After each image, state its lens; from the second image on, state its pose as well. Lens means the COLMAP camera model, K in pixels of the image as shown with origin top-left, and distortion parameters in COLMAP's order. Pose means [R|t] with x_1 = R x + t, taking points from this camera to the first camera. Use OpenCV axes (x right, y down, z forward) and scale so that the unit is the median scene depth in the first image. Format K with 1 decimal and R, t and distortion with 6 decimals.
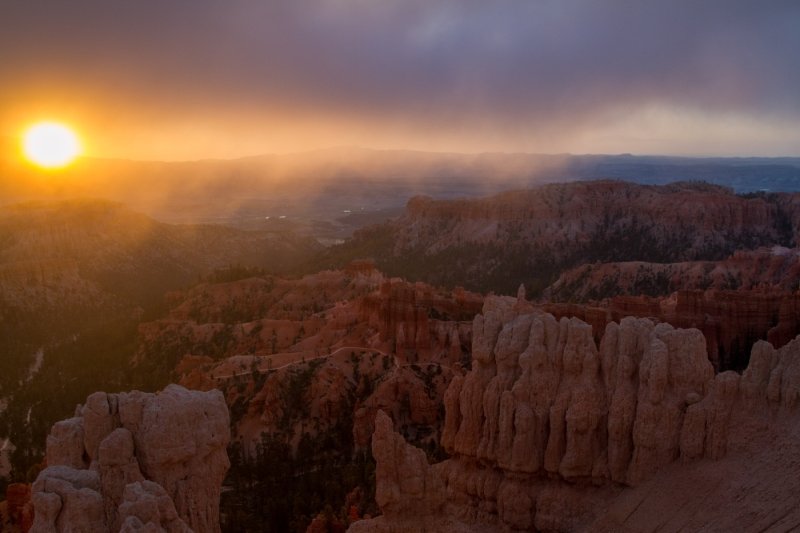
lens RADIAL K [[887.6, 0, 400.0], [0, 887.6, 266.5], [0, 0, 1]] dist [-0.113664, 0.025702]
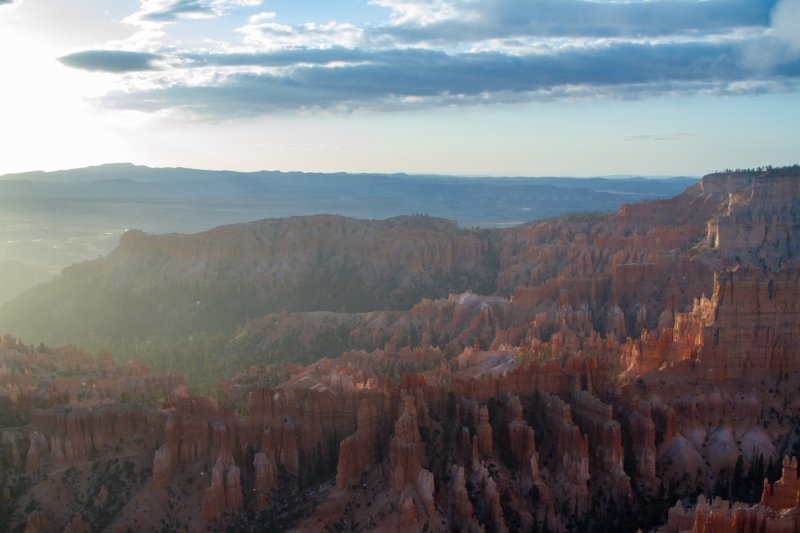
lens RADIAL K [[887.6, 0, 400.0], [0, 887.6, 266.5], [0, 0, 1]] dist [-0.113664, 0.025702]
pose [[0.969937, -0.012630, 0.243028, 0.090915], [0.017449, 0.999691, -0.017687, -0.026417], [-0.242729, 0.021396, 0.969858, 0.050587]]
